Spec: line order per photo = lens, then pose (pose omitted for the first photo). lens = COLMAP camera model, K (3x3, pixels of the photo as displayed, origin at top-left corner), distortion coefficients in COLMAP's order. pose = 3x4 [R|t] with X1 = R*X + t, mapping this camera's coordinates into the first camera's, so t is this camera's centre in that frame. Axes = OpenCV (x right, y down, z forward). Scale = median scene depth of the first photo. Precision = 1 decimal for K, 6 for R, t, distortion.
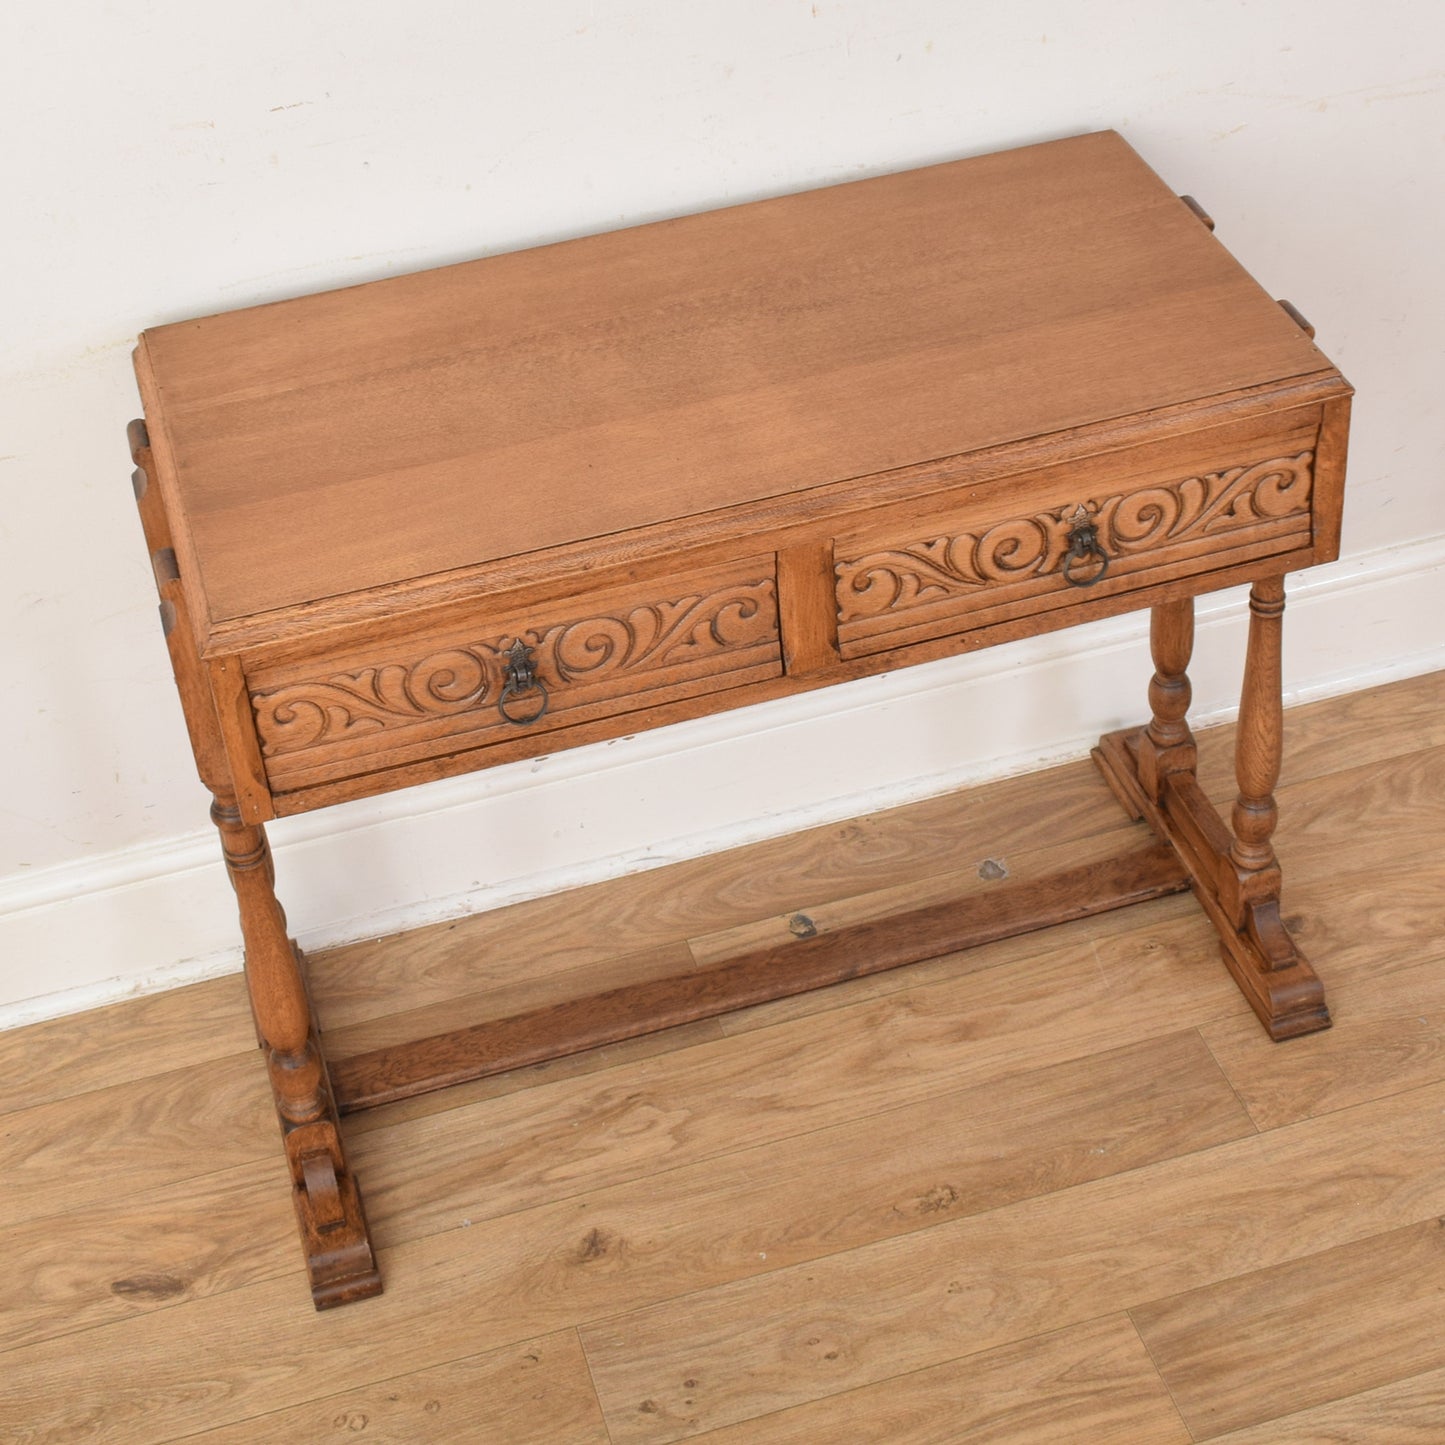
lens RADIAL K [[2651.7, 0, 726.0], [0, 2651.7, 522.5], [0, 0, 1]] dist [-0.030664, 0.055123]
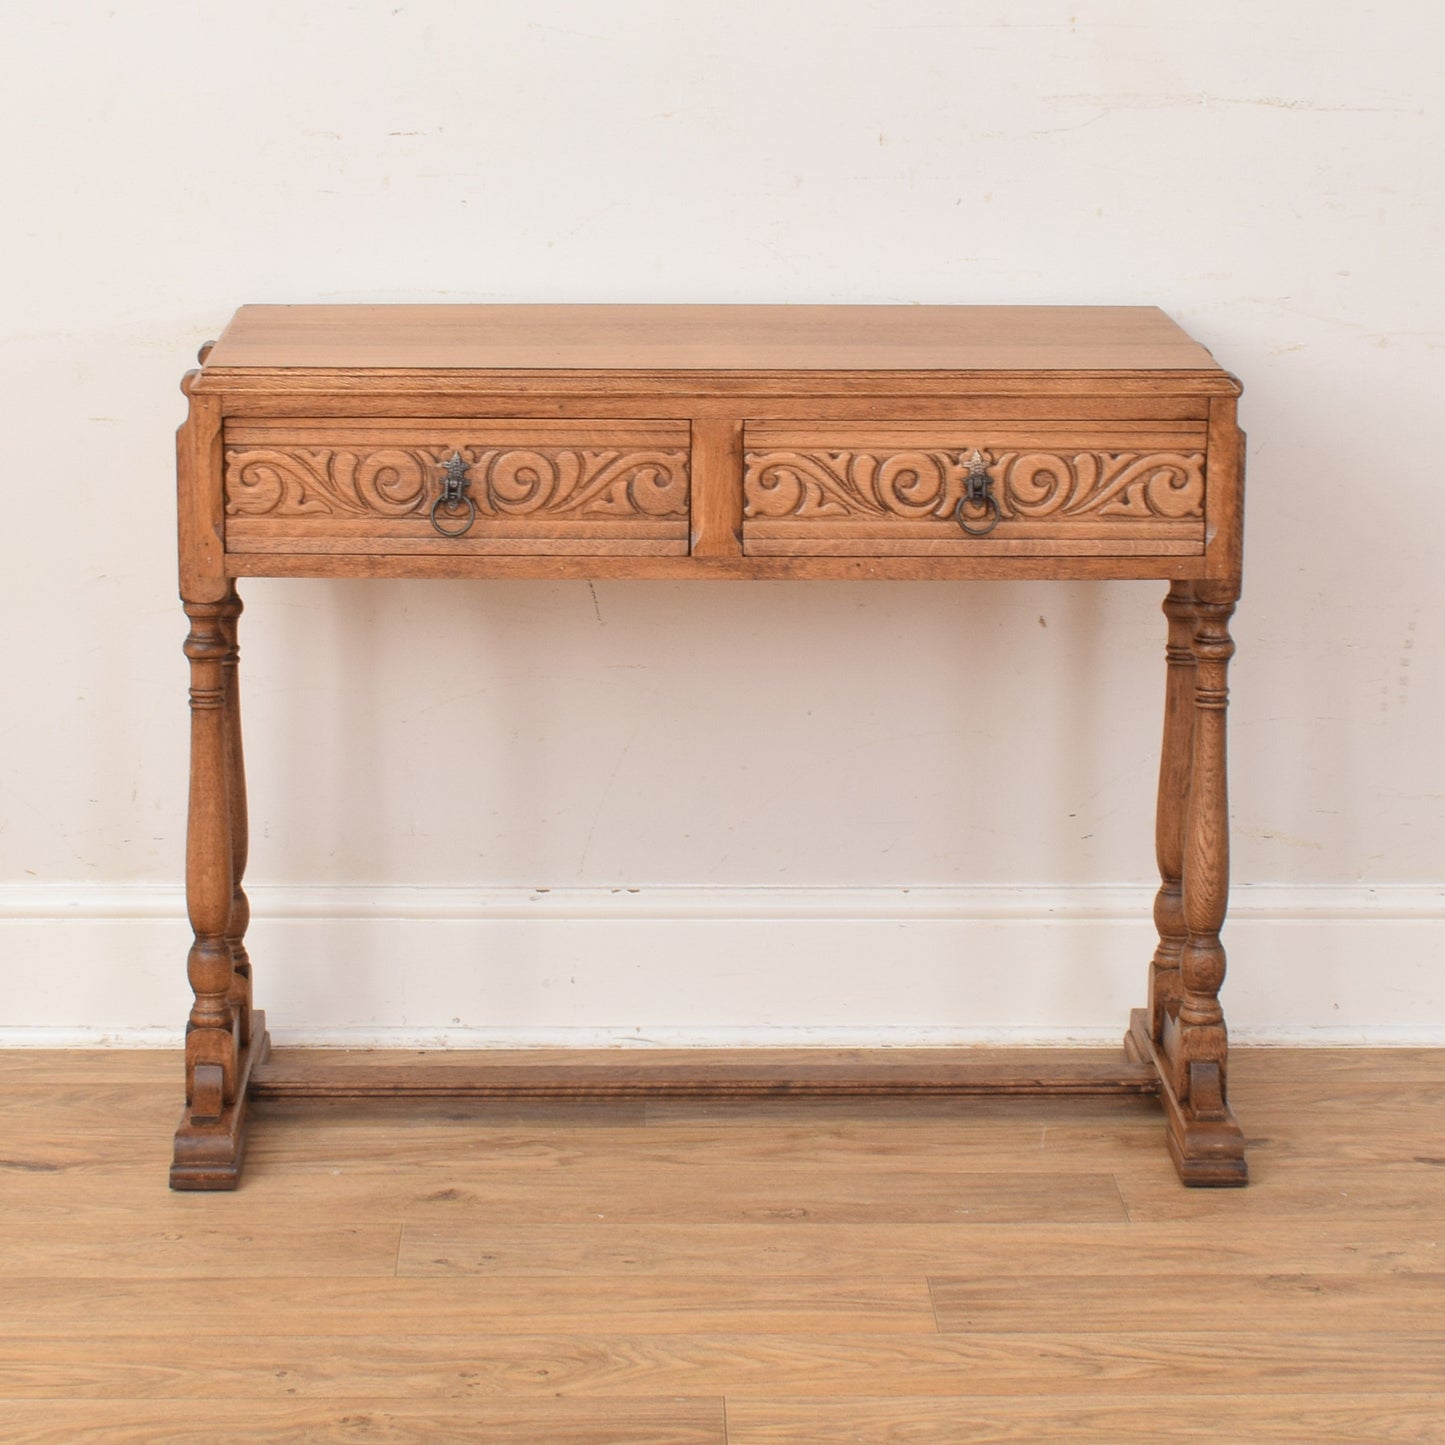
lens RADIAL K [[4313.3, 0, 722.5], [0, 4313.3, 722.5], [0, 0, 1]] dist [-0.031569, -1.180686]
pose [[0.964568, 0.127878, -0.230772, 0.461810], [-0.207107, 0.908872, -0.362020, 0.772909], [0.163448, 0.396988, 0.903153, -0.609313]]
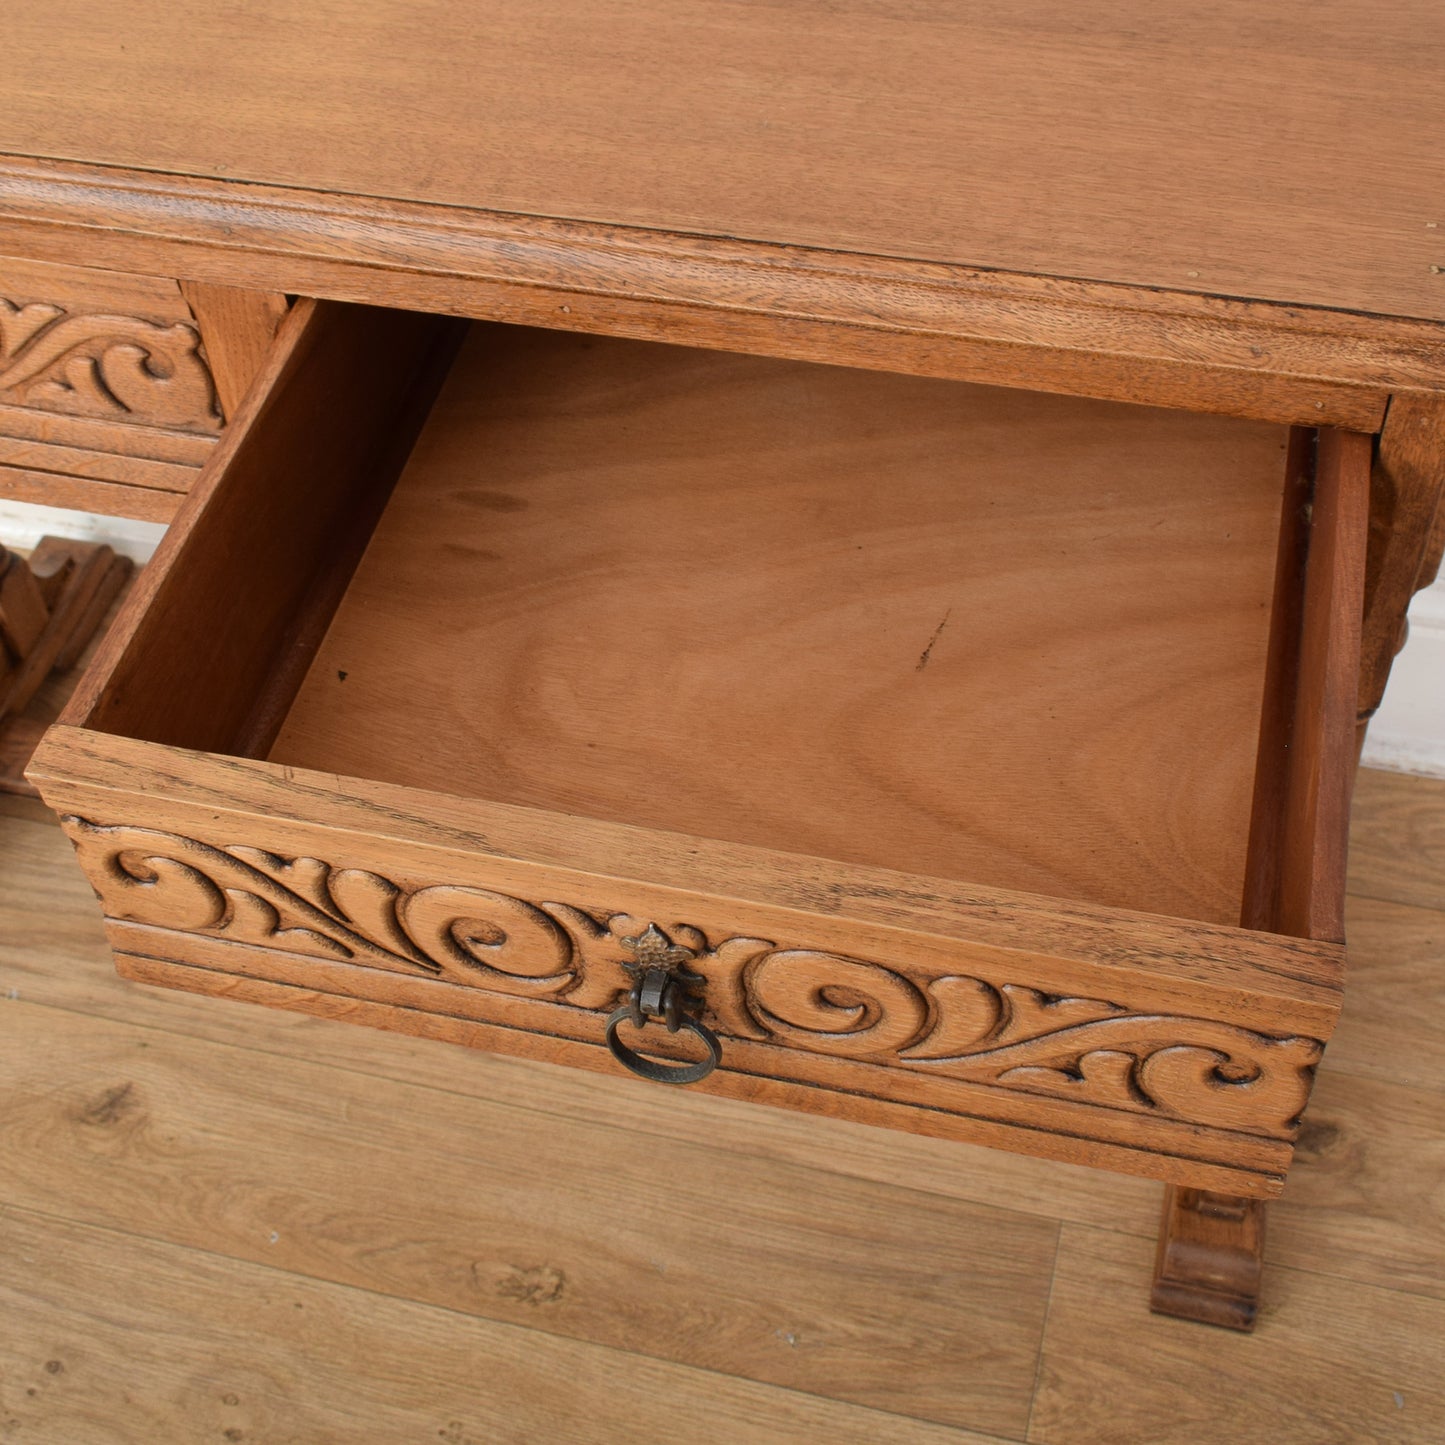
lens RADIAL K [[2129.0, 0, 712.1], [0, 2129.0, 625.7], [0, 0, 1]] dist [-0.024995, 0.006984]
pose [[0.860495, 0.398485, -0.317425, 0.254718], [-0.309899, 0.903946, 0.294694, -0.078476], [0.404366, -0.155213, 0.901331, 0.635697]]
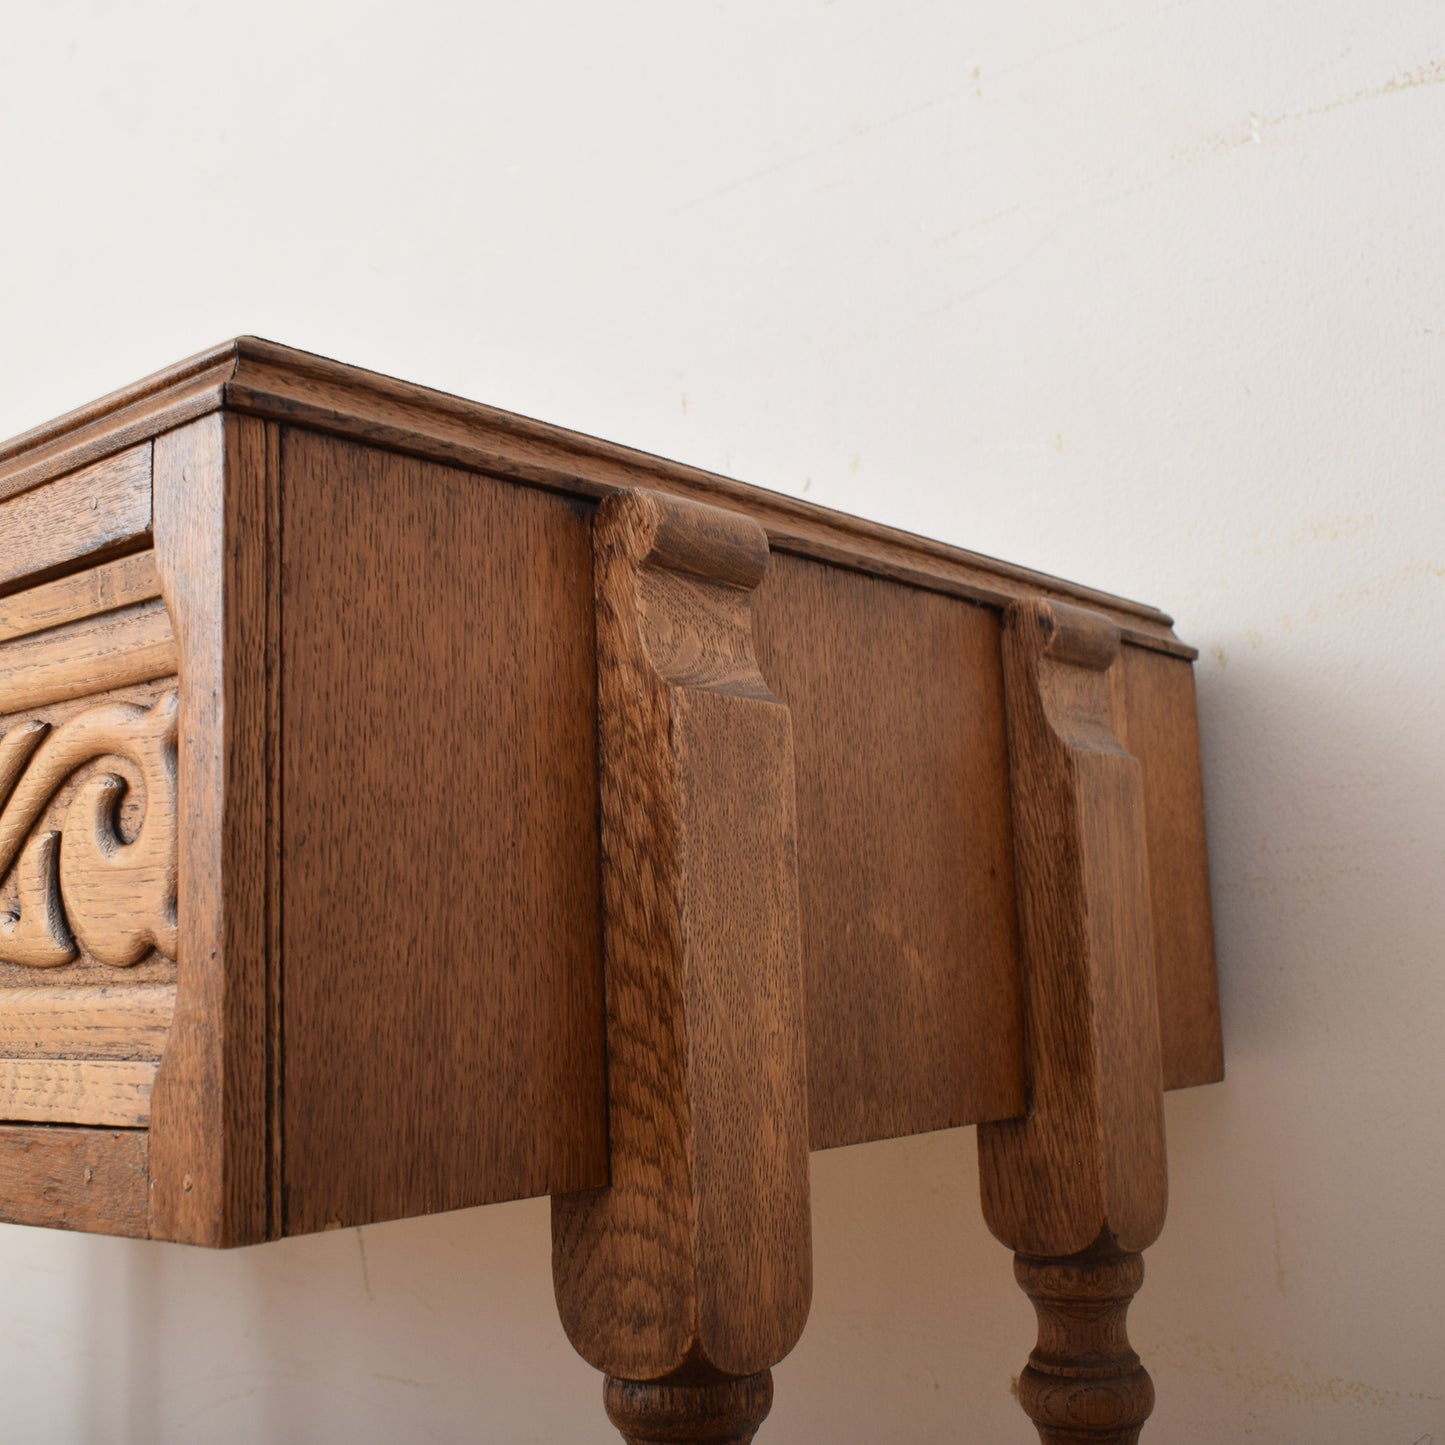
lens RADIAL K [[1705.3, 0, 665.4], [0, 1705.3, 723.5], [0, 0, 1]] dist [0.002595, -0.001374]
pose [[0.529652, -0.068160, -0.845472, 0.394647], [-0.500124, 0.779975, -0.376186, 0.015761], [0.685088, 0.622088, 0.379026, 0.984966]]
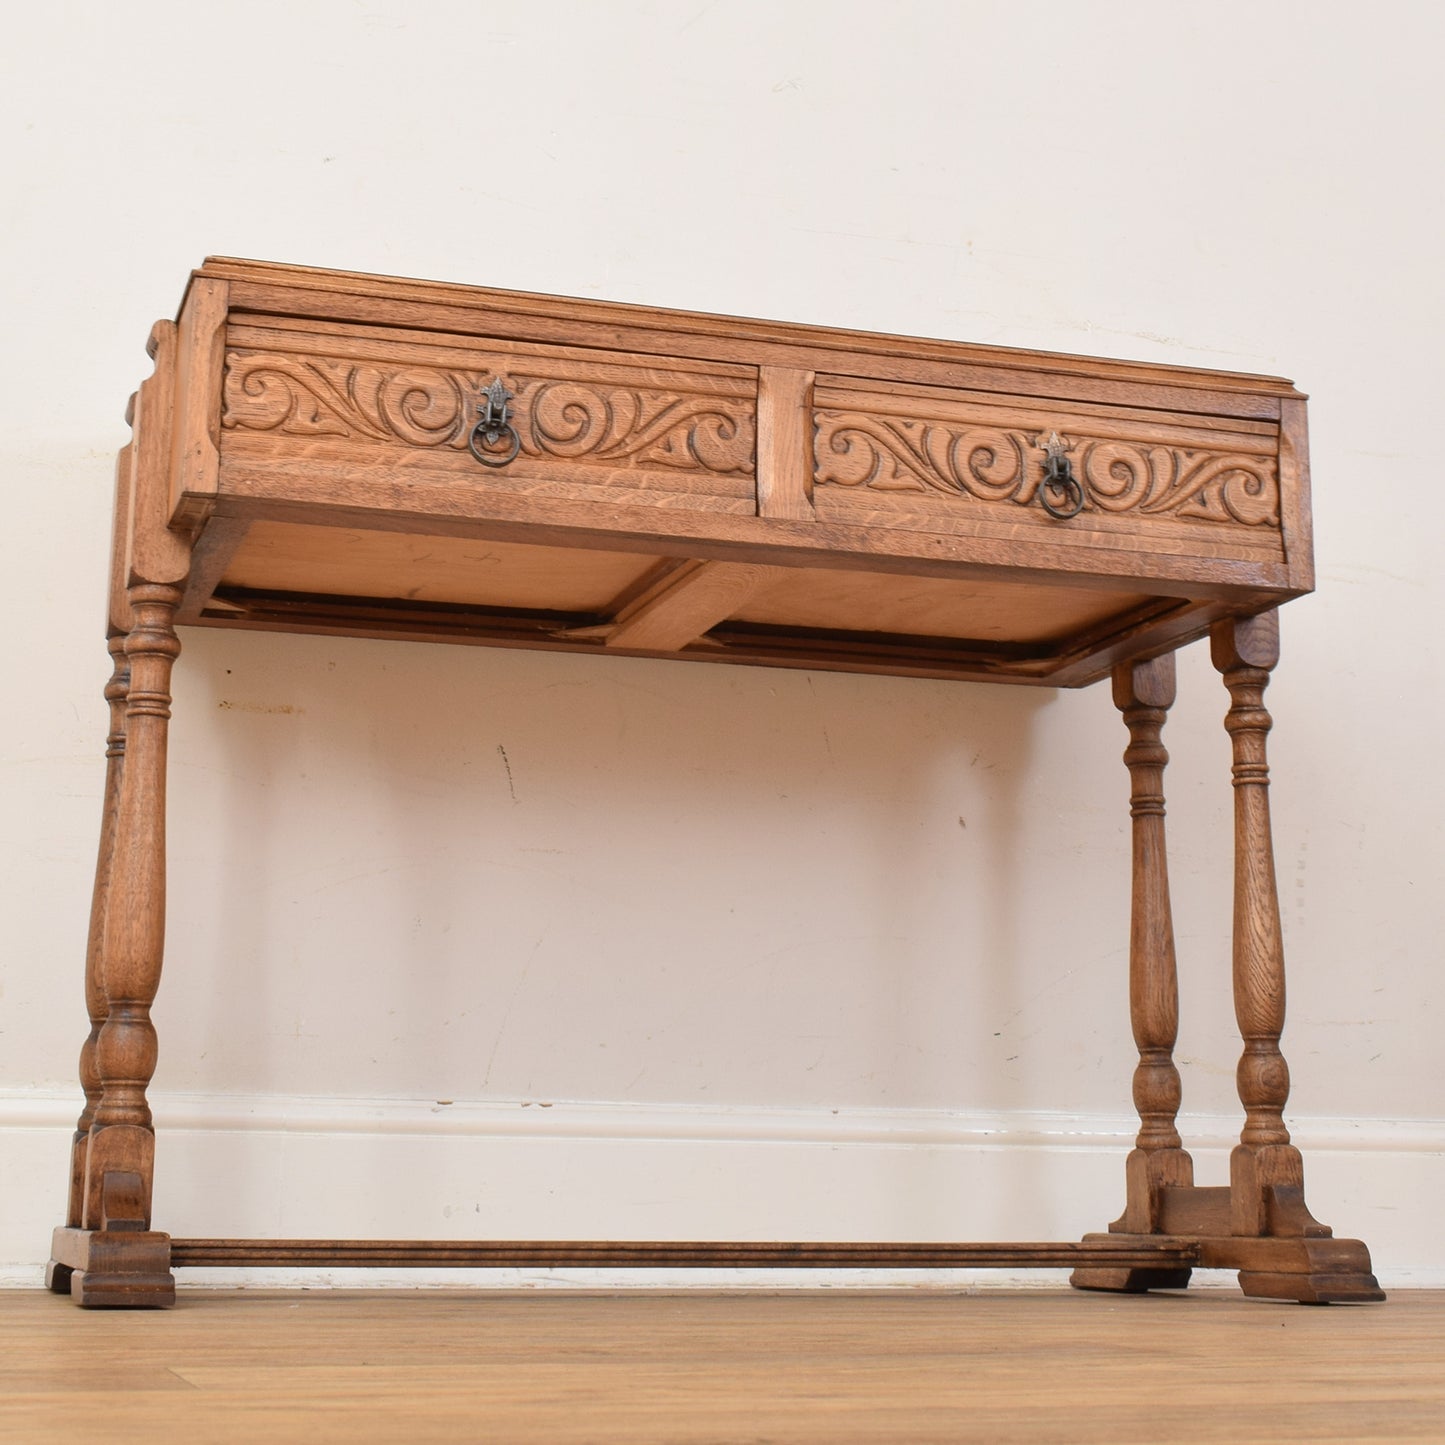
lens RADIAL K [[2584.0, 0, 722.6], [0, 2584.0, 603.1], [0, 0, 1]] dist [-0.038202, 0.129353]
pose [[0.996932, 0.078217, -0.002926, 0.014504], [-0.053791, 0.657493, -0.751538, 0.786945], [-0.056859, 0.749390, 0.659683, 0.397292]]
